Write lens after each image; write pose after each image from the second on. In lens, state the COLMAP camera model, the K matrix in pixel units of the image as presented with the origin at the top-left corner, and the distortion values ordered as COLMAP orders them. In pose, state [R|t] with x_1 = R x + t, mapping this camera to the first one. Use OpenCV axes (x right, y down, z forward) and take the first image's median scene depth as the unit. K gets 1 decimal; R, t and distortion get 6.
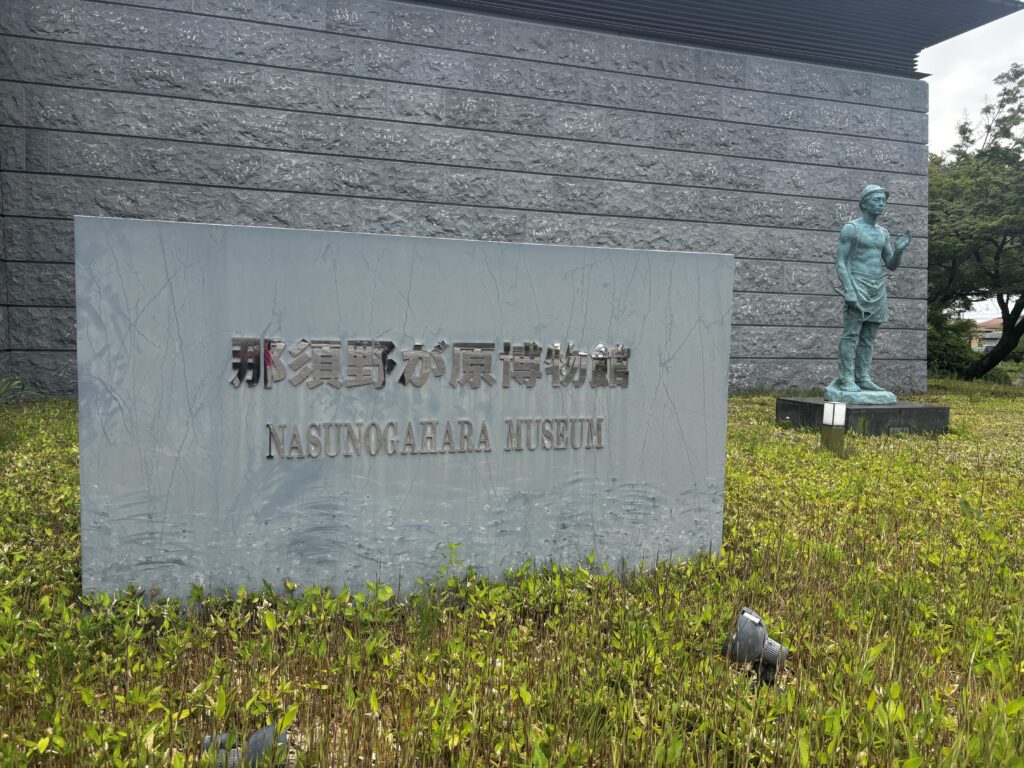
lens RADIAL K [[775.0, 0, 521.3], [0, 775.0, 389.2], [0, 0, 1]] dist [0.000157, 0.000050]
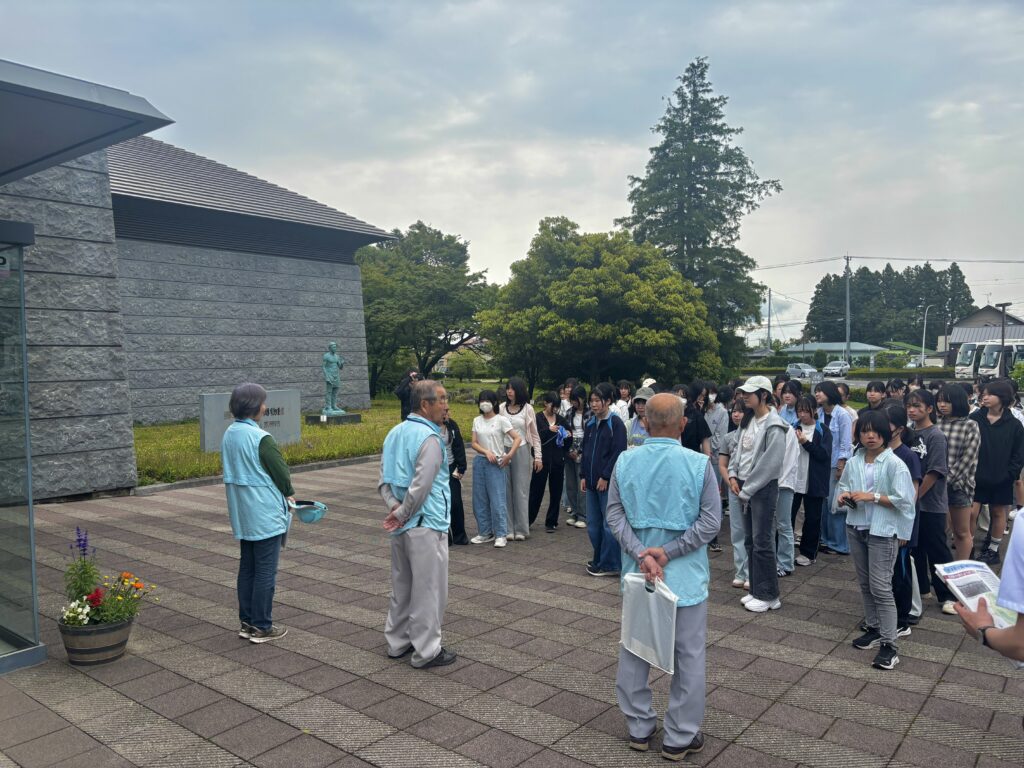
lens RADIAL K [[775.0, 0, 527.0], [0, 775.0, 410.5], [0, 0, 1]] dist [0.000157, 0.000050]
pose [[0.814983, -0.066802, 0.575622, -0.452049], [0.066286, 0.997560, 0.021920, -0.010127], [-0.575681, 0.020291, 0.817422, -1.256902]]
